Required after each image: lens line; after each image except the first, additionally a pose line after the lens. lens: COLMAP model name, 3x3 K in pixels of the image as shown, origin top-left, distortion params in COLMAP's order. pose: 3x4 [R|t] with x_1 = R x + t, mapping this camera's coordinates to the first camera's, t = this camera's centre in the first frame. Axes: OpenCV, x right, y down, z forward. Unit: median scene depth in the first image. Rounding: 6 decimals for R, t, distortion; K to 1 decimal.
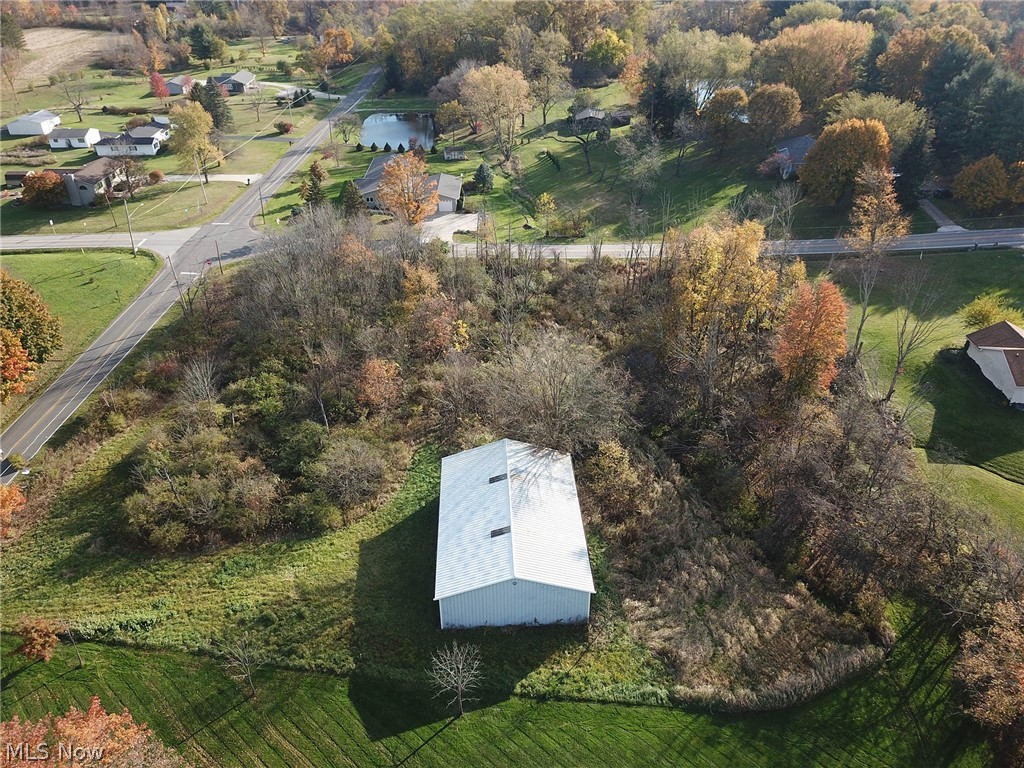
lens RADIAL K [[788.9, 0, 512.0], [0, 788.9, 384.0], [0, 0, 1]] dist [0.008041, -0.000585]
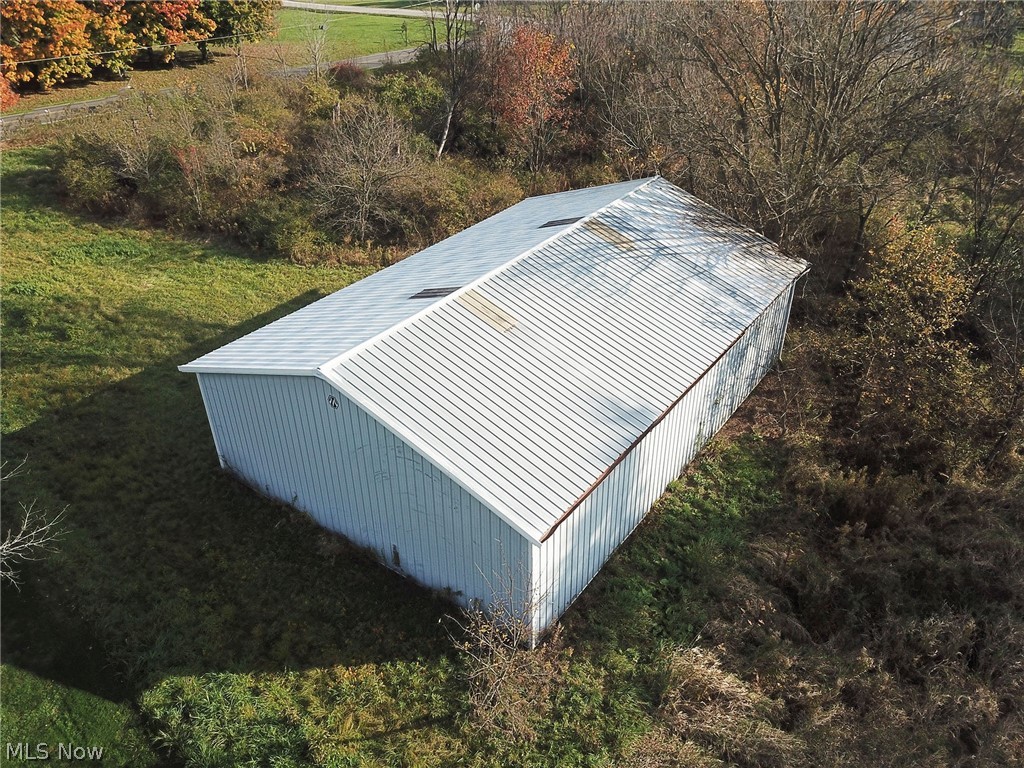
lens RADIAL K [[788.9, 0, 512.0], [0, 788.9, 384.0], [0, 0, 1]] dist [0.008041, -0.000585]
pose [[0.784356, 0.334043, -0.522686, 0.213909], [-0.335759, 0.937138, 0.095067, 0.185220], [0.521586, 0.100930, 0.847208, 0.740350]]
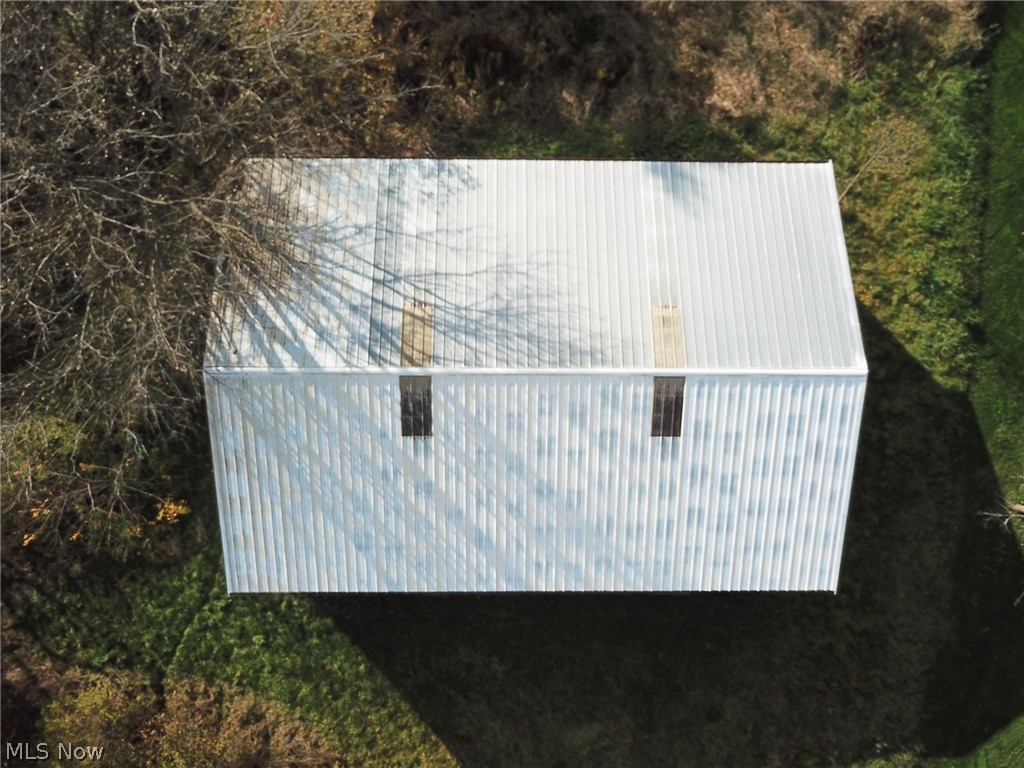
lens RADIAL K [[788.9, 0, 512.0], [0, 788.9, 384.0], [0, 0, 1]] dist [0.008041, -0.000585]
pose [[0.049411, -0.997932, 0.041104, -0.022578], [0.508585, 0.060558, 0.858880, -0.128486], [-0.859593, -0.021533, 0.510525, 0.910133]]
